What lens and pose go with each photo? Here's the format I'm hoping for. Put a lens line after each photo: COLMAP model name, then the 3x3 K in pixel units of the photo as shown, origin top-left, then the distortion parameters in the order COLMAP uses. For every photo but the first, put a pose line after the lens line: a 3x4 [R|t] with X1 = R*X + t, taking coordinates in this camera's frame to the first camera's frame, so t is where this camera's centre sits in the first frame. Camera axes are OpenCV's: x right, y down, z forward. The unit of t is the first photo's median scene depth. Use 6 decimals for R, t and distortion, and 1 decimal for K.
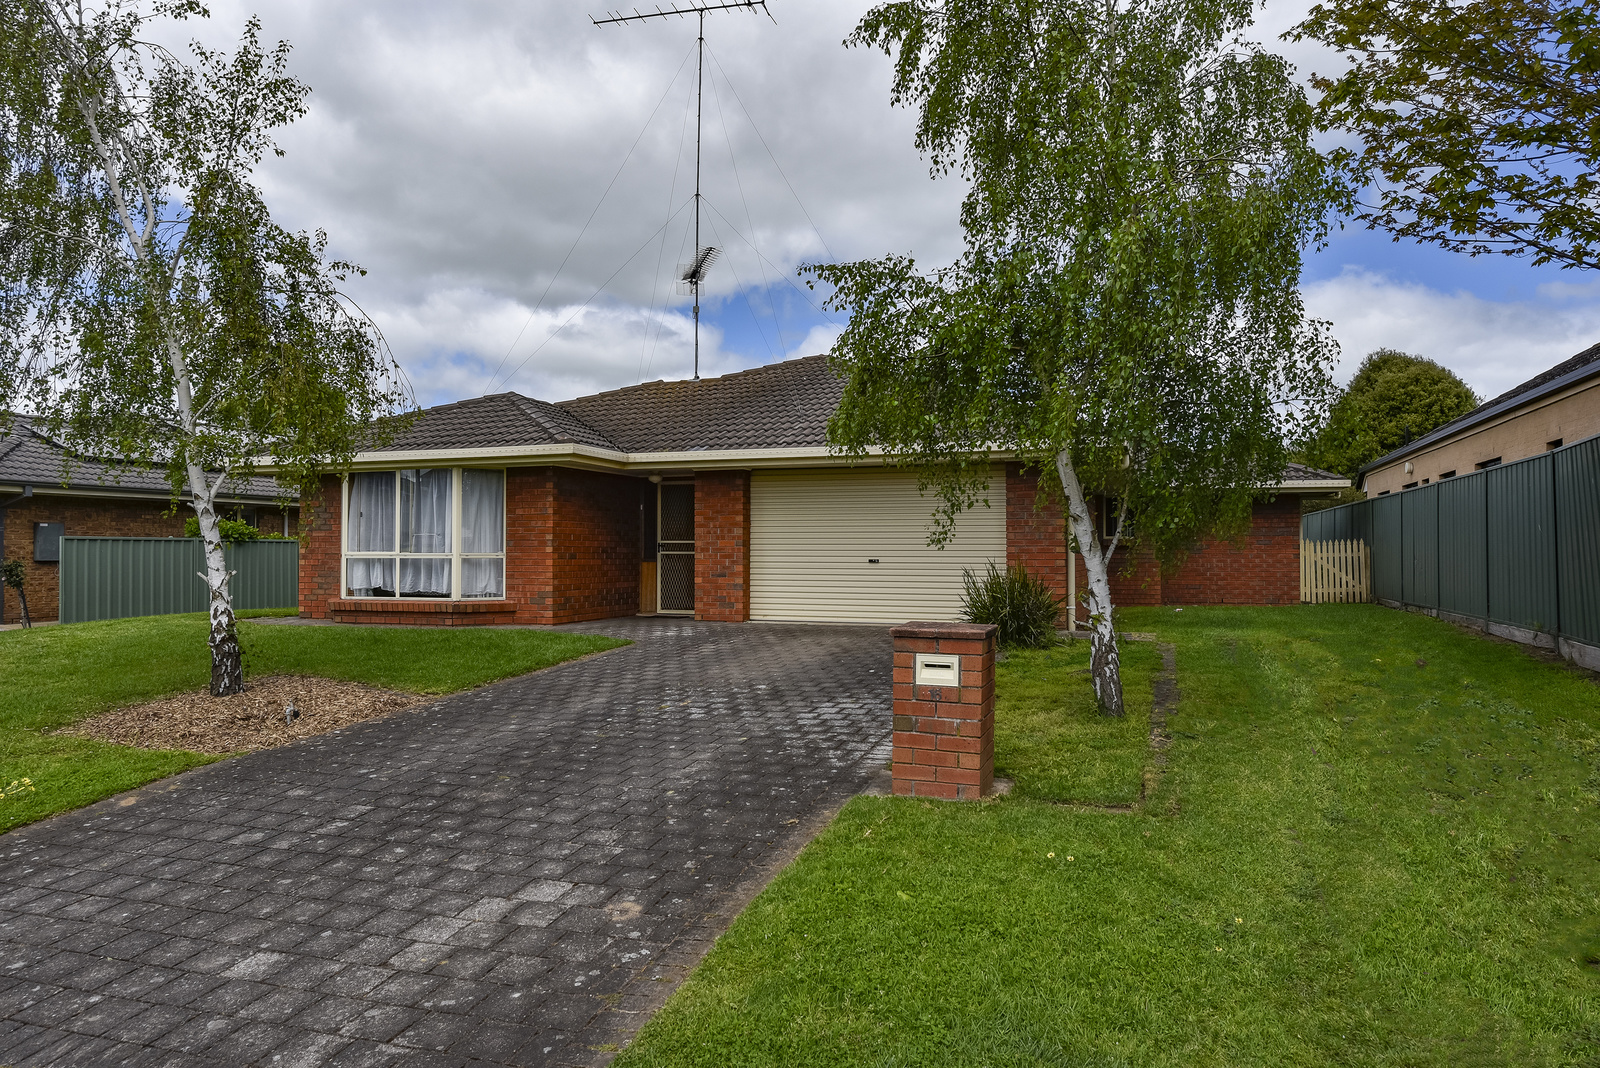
lens RADIAL K [[1071.4, 0, 800.0], [0, 1071.4, 534.0], [0, 0, 1]] dist [0.002129, 0.001648]
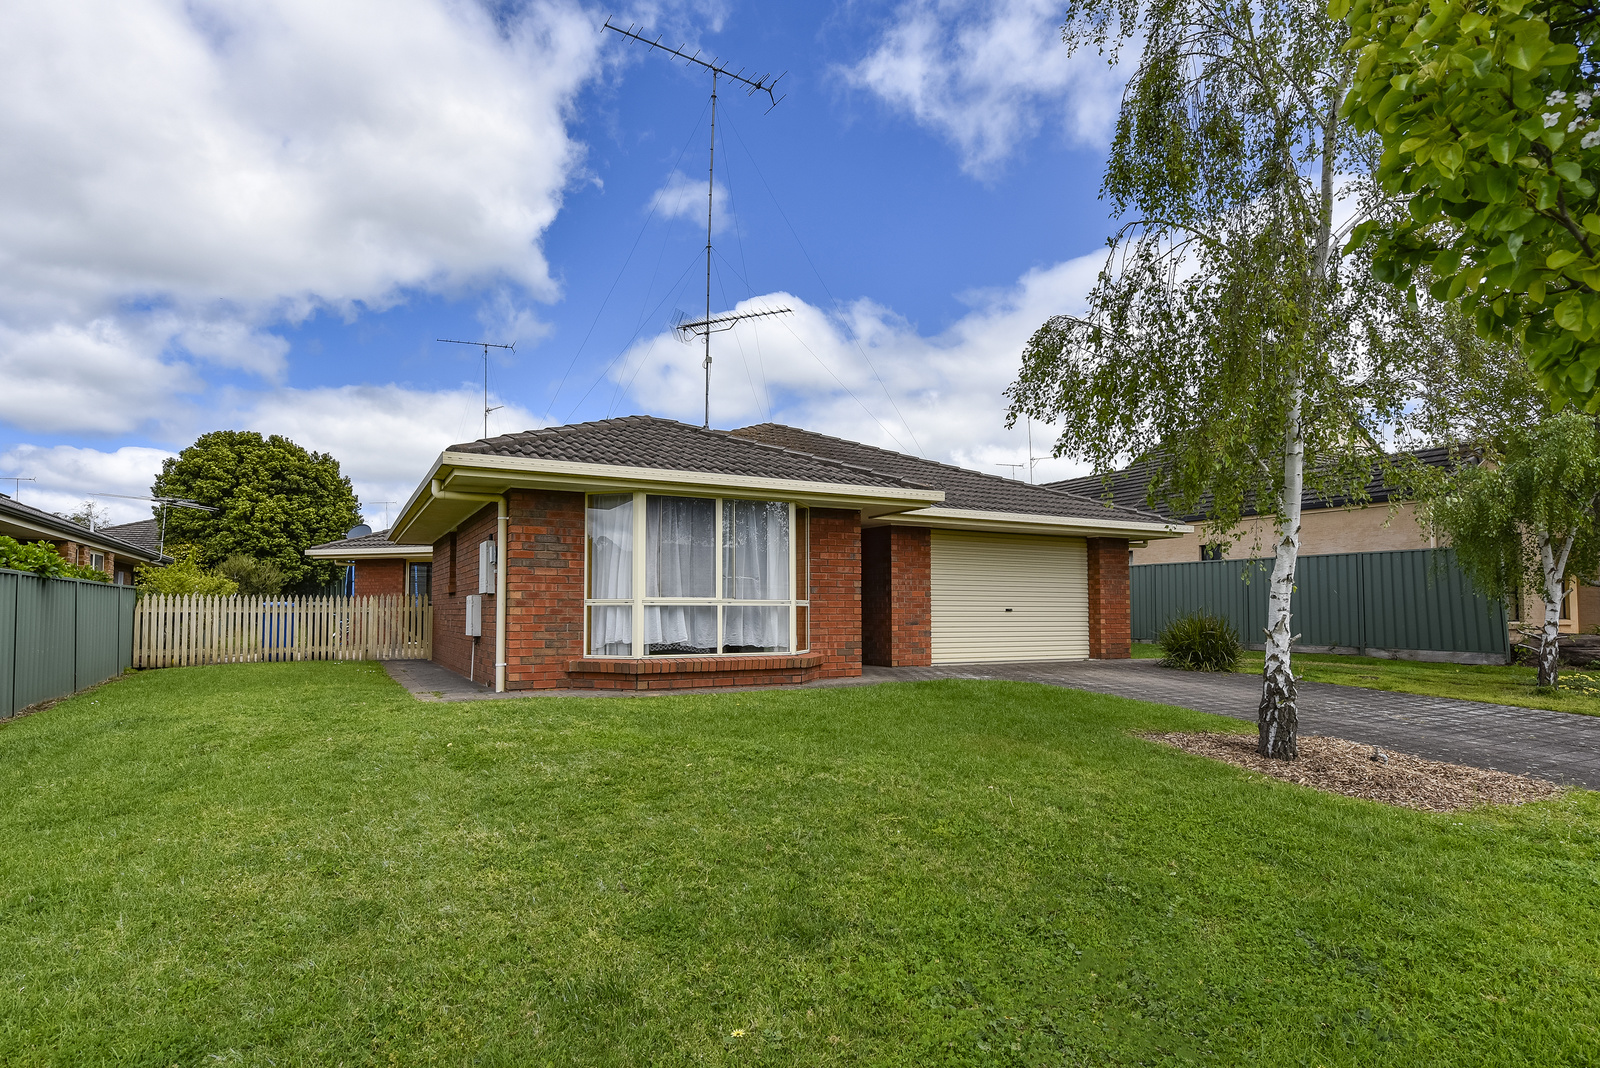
lens RADIAL K [[876.8, 0, 800.0], [0, 876.8, 534.0], [0, 0, 1]] dist [0.001667, 0.000391]
pose [[0.663347, 0.066838, 0.745321, -0.834957], [-0.014794, 0.996980, -0.076238, 0.018266], [-0.748166, 0.039546, 0.662332, 0.507940]]
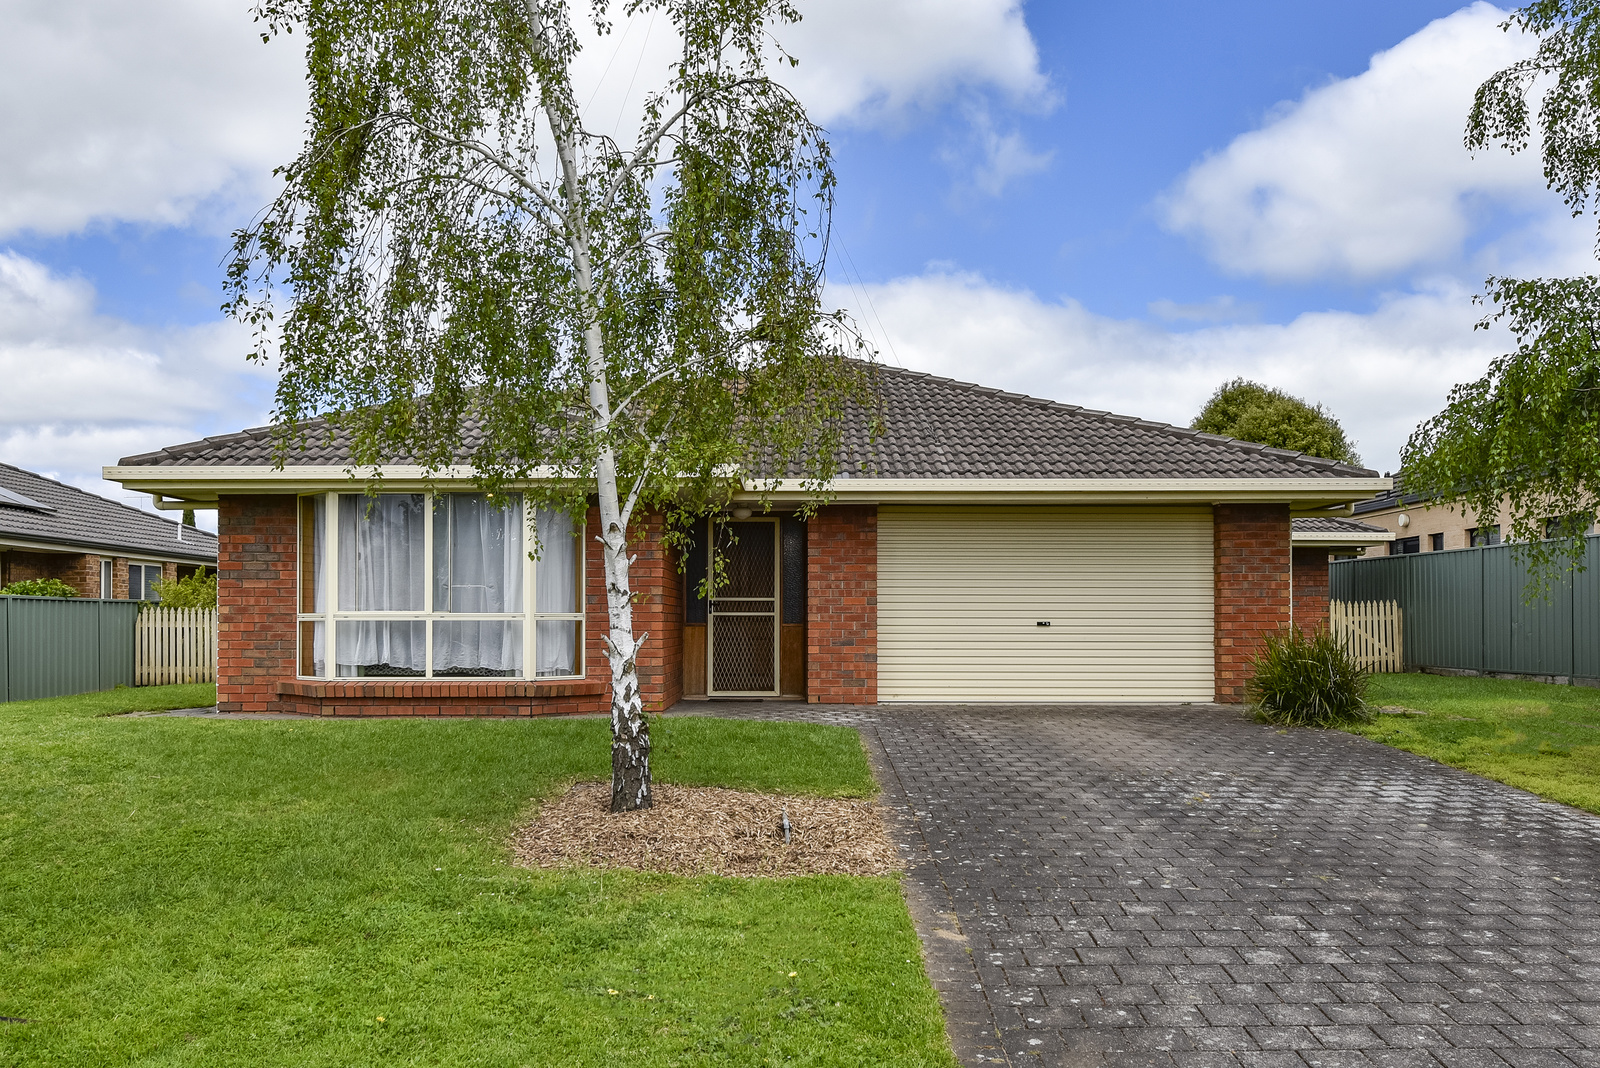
lens RADIAL K [[1482.6, 0, 773.4], [0, 1482.6, 577.7], [0, 0, 1]] dist [-0.001821, 0.004130]
pose [[0.943775, 0.009400, 0.330455, -0.480602], [-0.005578, 0.999906, -0.012514, 0.005828], [-0.330542, 0.009968, 0.943739, 0.027357]]
